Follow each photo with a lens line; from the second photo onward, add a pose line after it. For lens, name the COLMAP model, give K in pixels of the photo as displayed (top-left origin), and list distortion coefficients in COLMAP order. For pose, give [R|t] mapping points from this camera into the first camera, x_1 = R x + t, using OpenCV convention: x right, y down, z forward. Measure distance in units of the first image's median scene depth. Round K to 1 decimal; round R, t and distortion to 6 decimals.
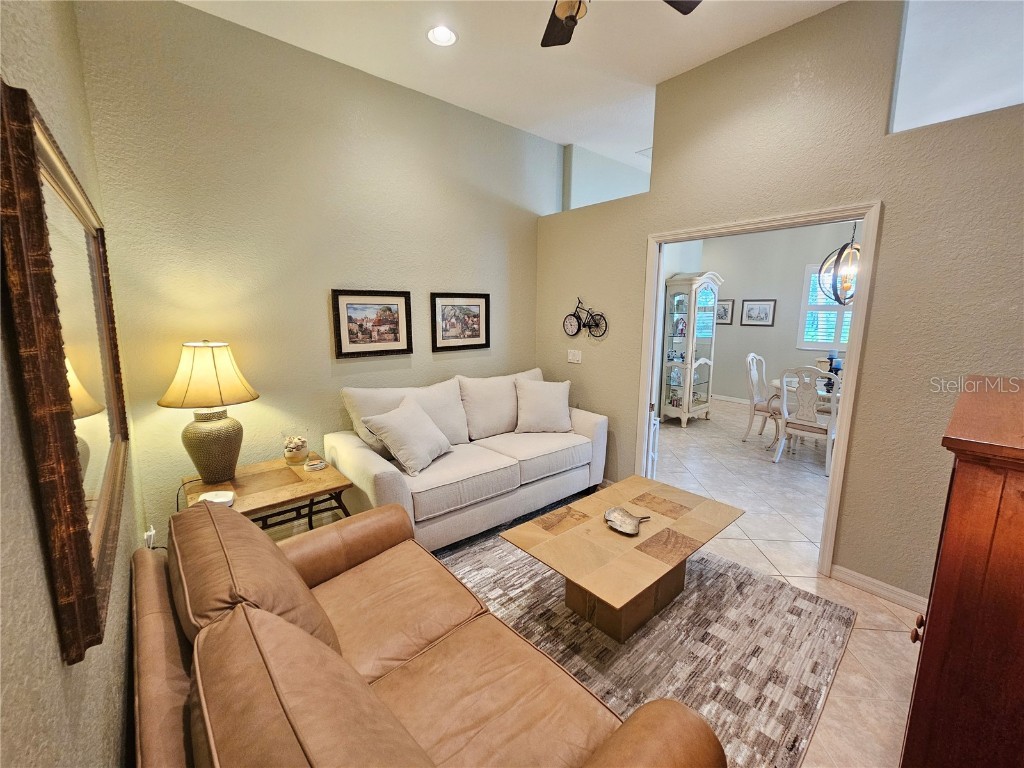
lens RADIAL K [[420.4, 0, 514.3], [0, 420.4, 379.8], [0, 0, 1]] dist [0.001637, -0.000271]
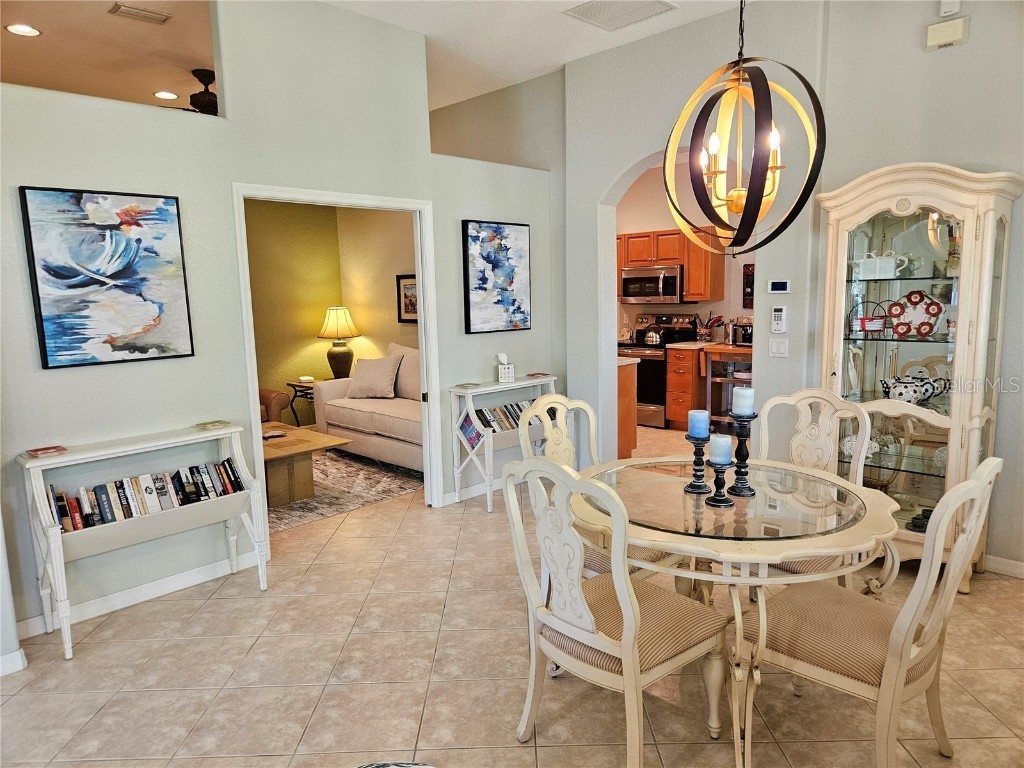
lens RADIAL K [[685.9, 0, 515.4], [0, 685.9, 388.4], [0, 0, 1]] dist [0.075056, -0.058789]
pose [[0.080582, 0.137938, -0.987157, 1.928431], [-0.137750, 0.982416, 0.126030, -0.175983], [0.987184, 0.125825, 0.098166, 1.147243]]
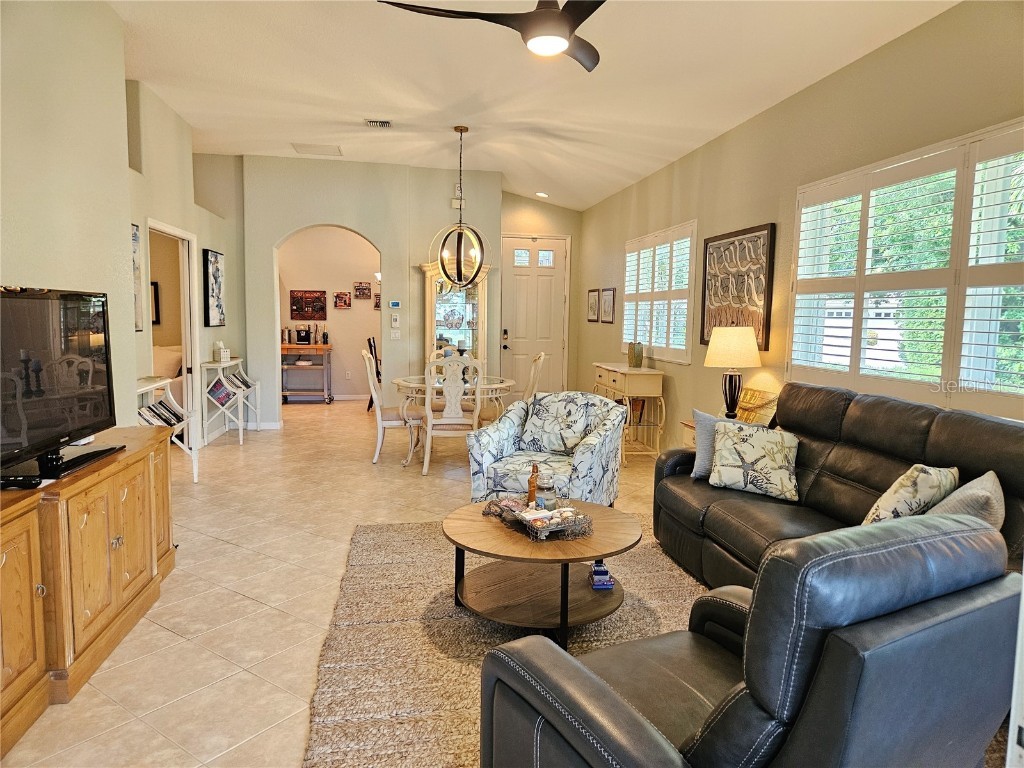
lens RADIAL K [[682.8, 0, 521.0], [0, 682.8, 378.6], [0, 0, 1]] dist [0.075355, -0.055899]
pose [[0.858070, 0.057997, -0.510247, 2.425192], [-0.096327, 0.994143, -0.048993, 0.103827], [0.504417, 0.091190, 0.858631, -0.281899]]
